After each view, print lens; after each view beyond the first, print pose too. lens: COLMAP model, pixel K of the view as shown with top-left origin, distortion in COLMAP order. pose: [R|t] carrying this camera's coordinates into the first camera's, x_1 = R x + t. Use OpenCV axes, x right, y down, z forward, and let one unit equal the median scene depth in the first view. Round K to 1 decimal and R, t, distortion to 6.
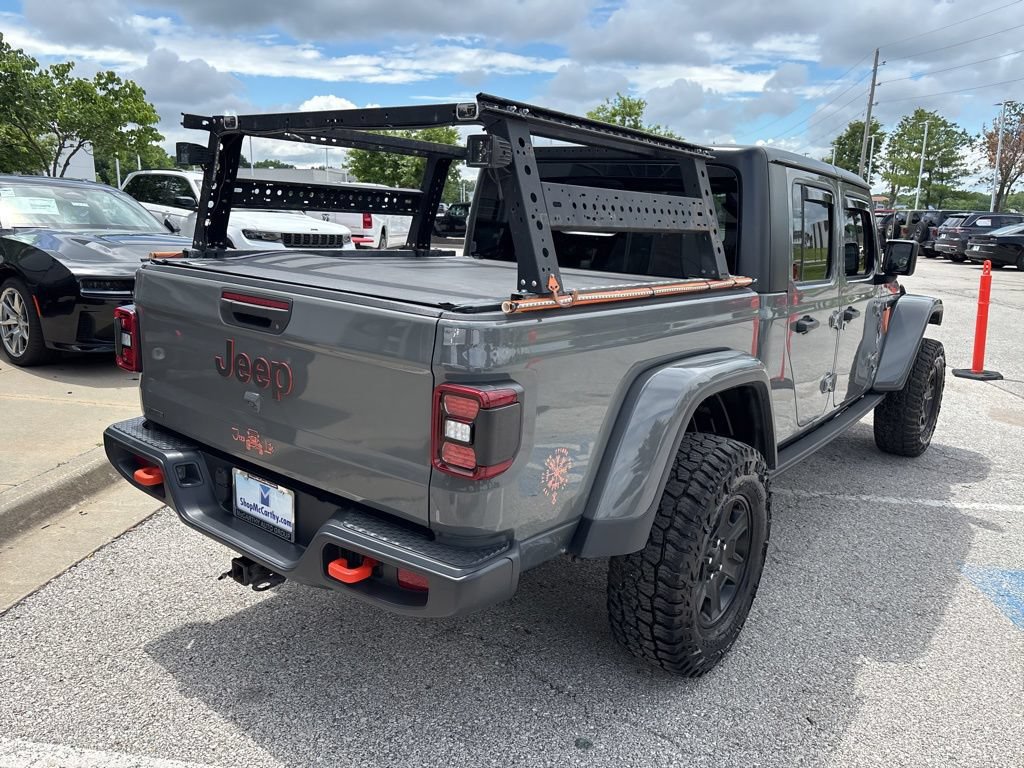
lens RADIAL K [[776.0, 0, 508.2], [0, 776.0, 384.6], [0, 0, 1]] dist [0.046664, -0.055095]
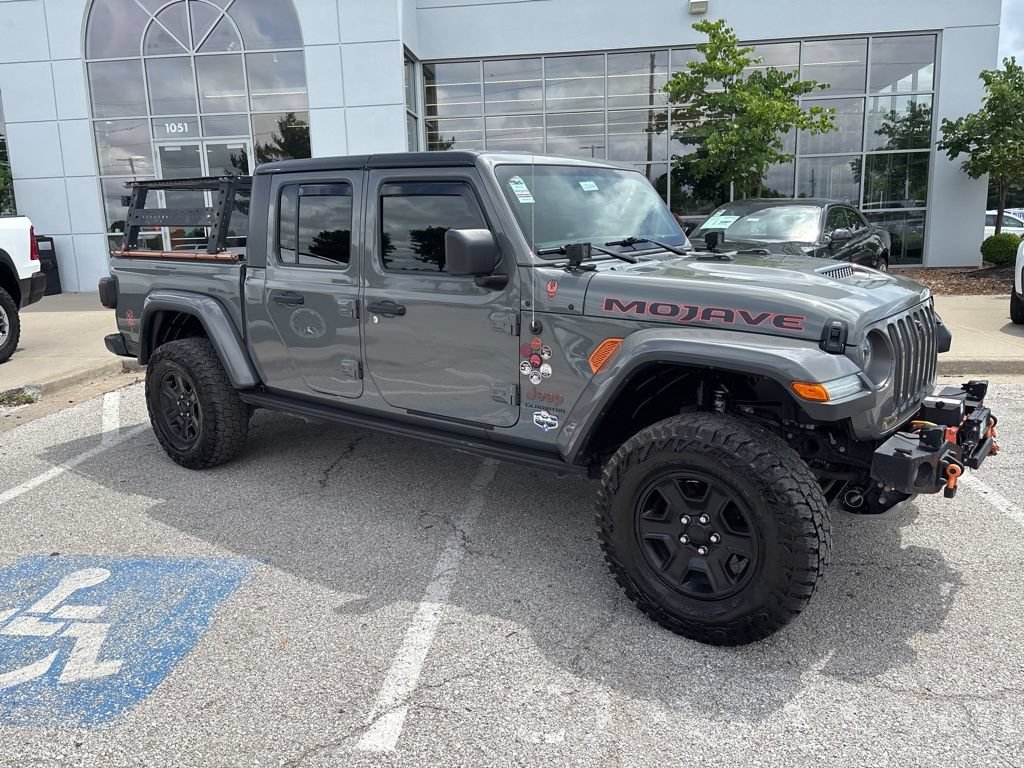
lens RADIAL K [[773.5, 0, 506.6], [0, 773.5, 393.4], [0, 0, 1]] dist [0.053878, -0.064148]
pose [[-0.010210, 0.179114, -0.983775, 1.871493], [-0.197390, 0.964107, 0.177581, -0.253176], [0.980272, 0.196000, 0.025511, 1.547746]]
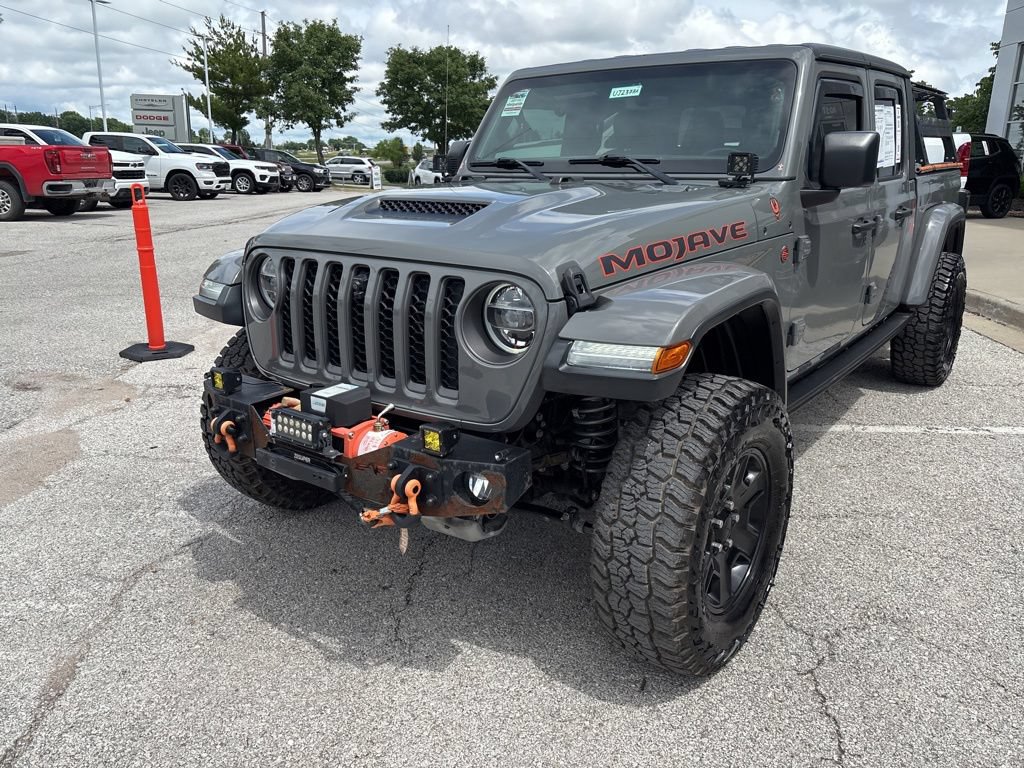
lens RADIAL K [[775.9, 0, 508.9], [0, 775.9, 379.4], [0, 0, 1]] dist [0.053283, -0.067096]
pose [[-0.998906, -0.034911, -0.031129, 0.699567], [-0.045556, 0.876991, 0.478342, -0.547736], [0.010601, 0.479237, -0.877622, 2.798169]]
